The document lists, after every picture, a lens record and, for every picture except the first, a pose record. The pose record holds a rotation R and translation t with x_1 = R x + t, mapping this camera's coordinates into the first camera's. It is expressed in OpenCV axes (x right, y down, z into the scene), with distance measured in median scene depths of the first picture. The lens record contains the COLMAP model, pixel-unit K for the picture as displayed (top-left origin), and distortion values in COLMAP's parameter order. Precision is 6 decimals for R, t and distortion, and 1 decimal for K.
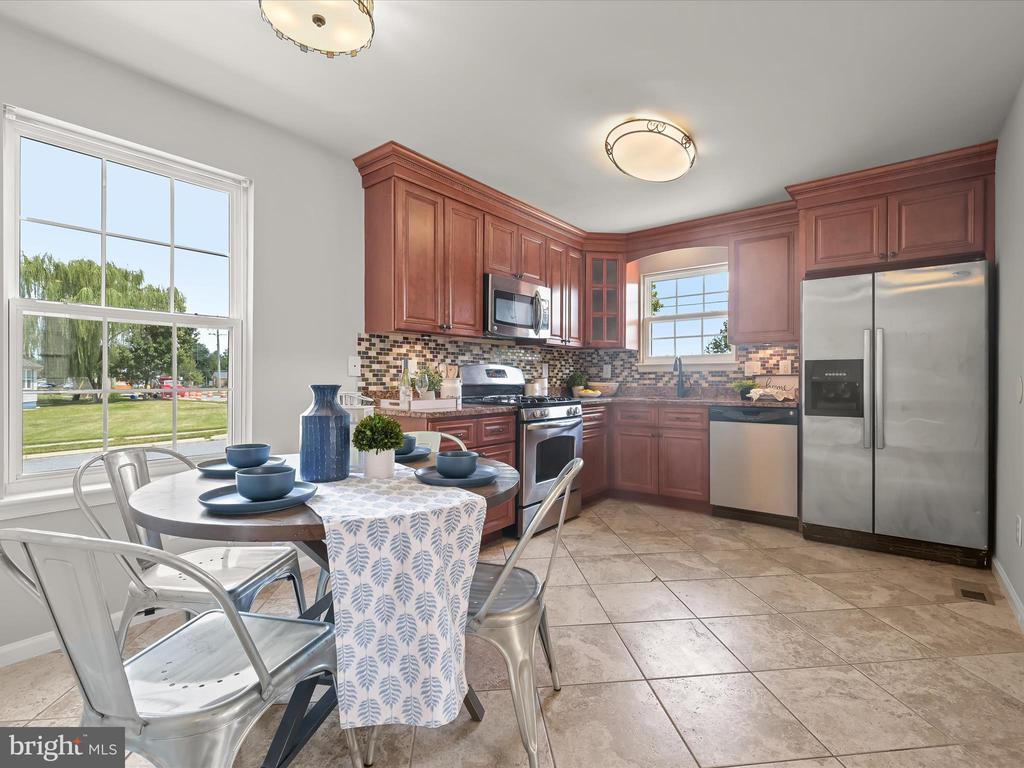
lens RADIAL K [[479.2, 0, 509.7], [0, 479.2, 379.8], [0, 0, 1]] dist [-0.004550, 0.001565]
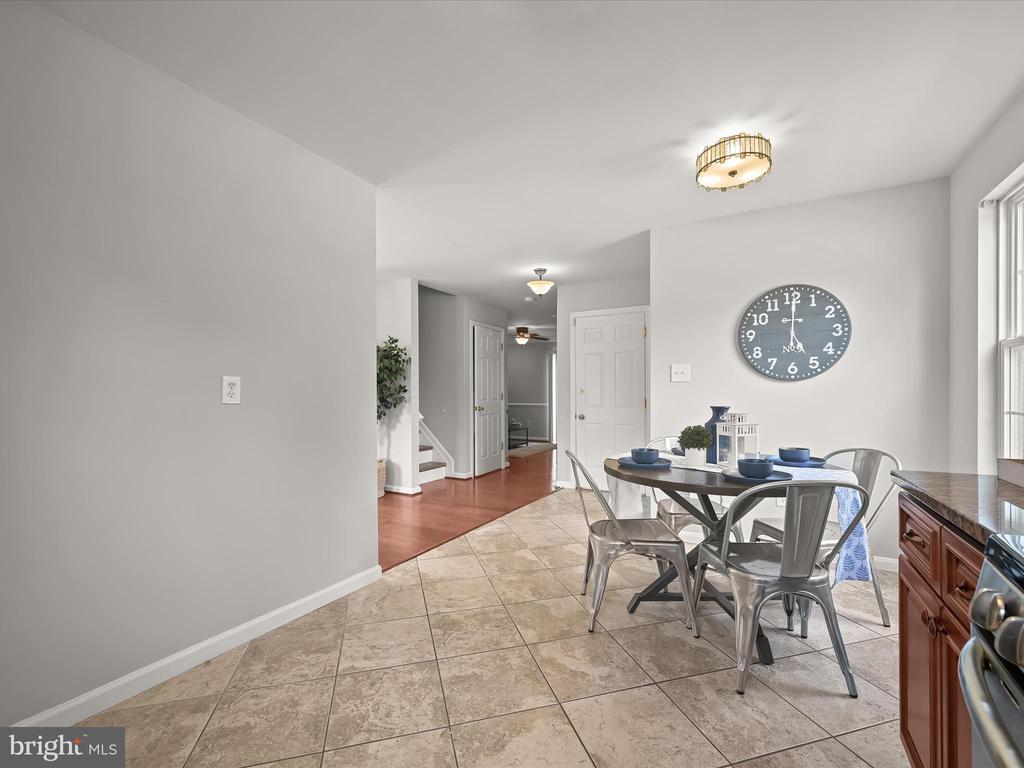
lens RADIAL K [[455.7, 0, 512.7], [0, 455.7, 396.3], [0, 0, 1]] dist [-0.003149, 0.001216]
pose [[-0.984926, 0.005639, -0.172885, 0.238578], [0.004405, 0.999962, 0.007523, -0.015883], [0.172921, 0.006648, -0.984913, 0.991351]]
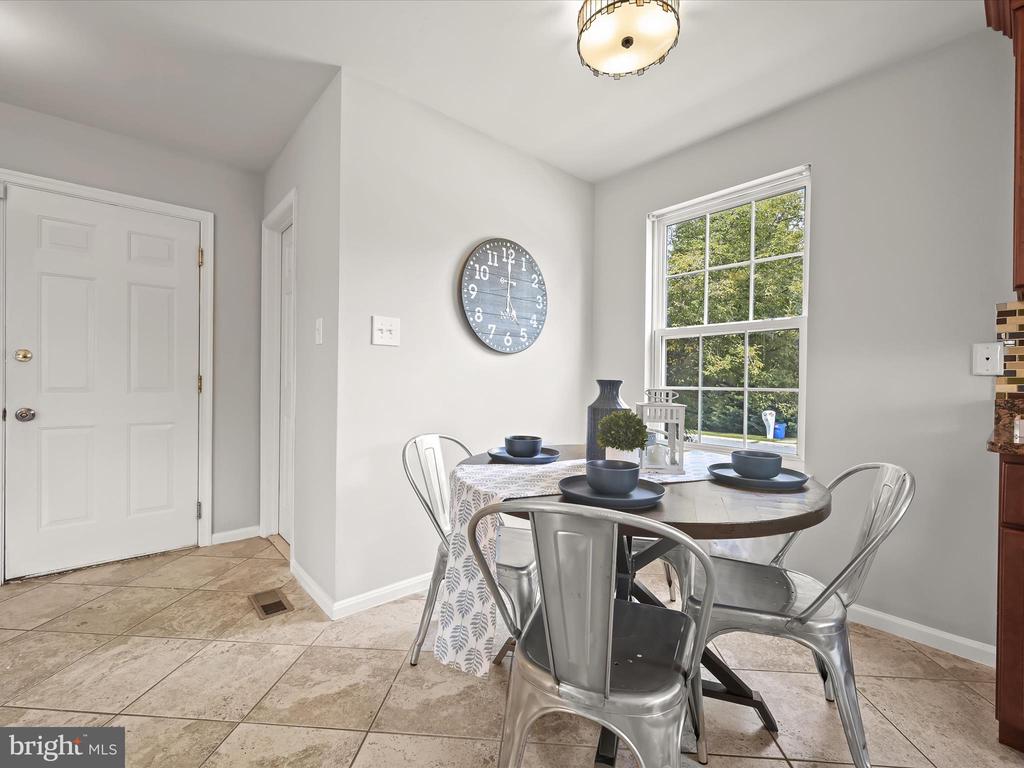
lens RADIAL K [[455.7, 0, 521.4], [0, 455.7, 384.8], [0, 0, 1]] dist [-0.003149, 0.001216]
pose [[-0.167651, 0.002710, -0.985843, 0.277265], [-0.012809, 0.999906, 0.004927, 0.007601], [0.985763, 0.013453, -0.167600, 0.398023]]
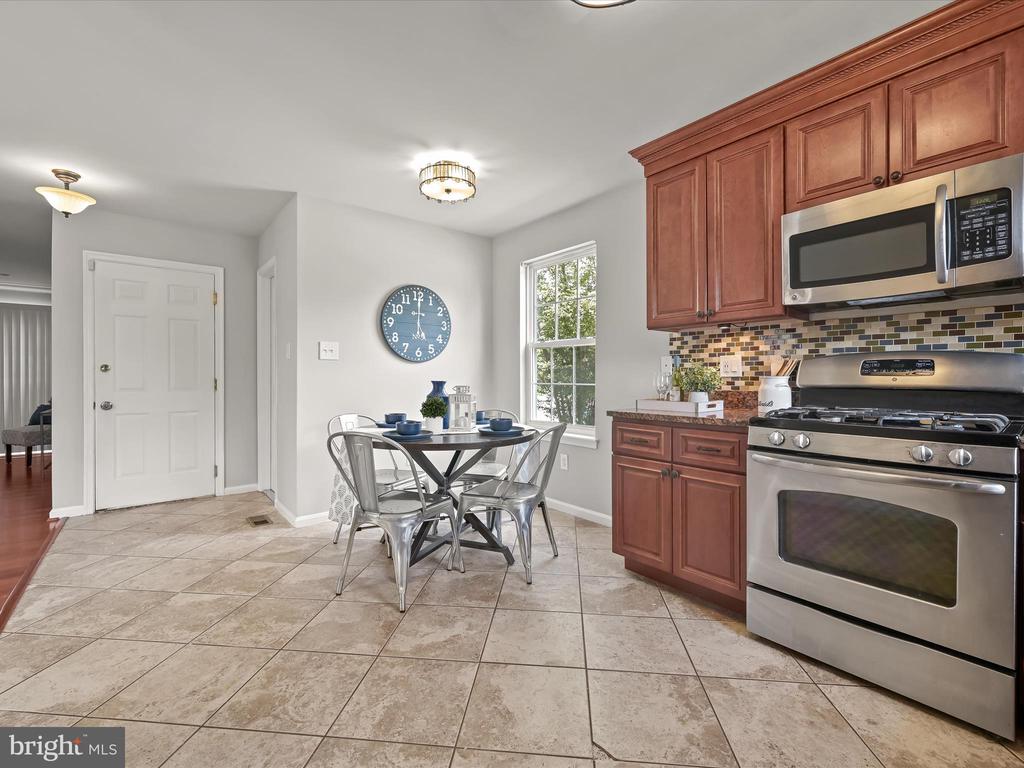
lens RADIAL K [[455.7, 0, 521.5], [0, 455.7, 378.6], [0, 0, 1]] dist [-0.003149, 0.001216]
pose [[-0.193436, 0.002608, -0.981109, 0.566031], [-0.001159, 0.999995, 0.002886, -0.001849], [0.981112, 0.001696, -0.193432, 0.691624]]
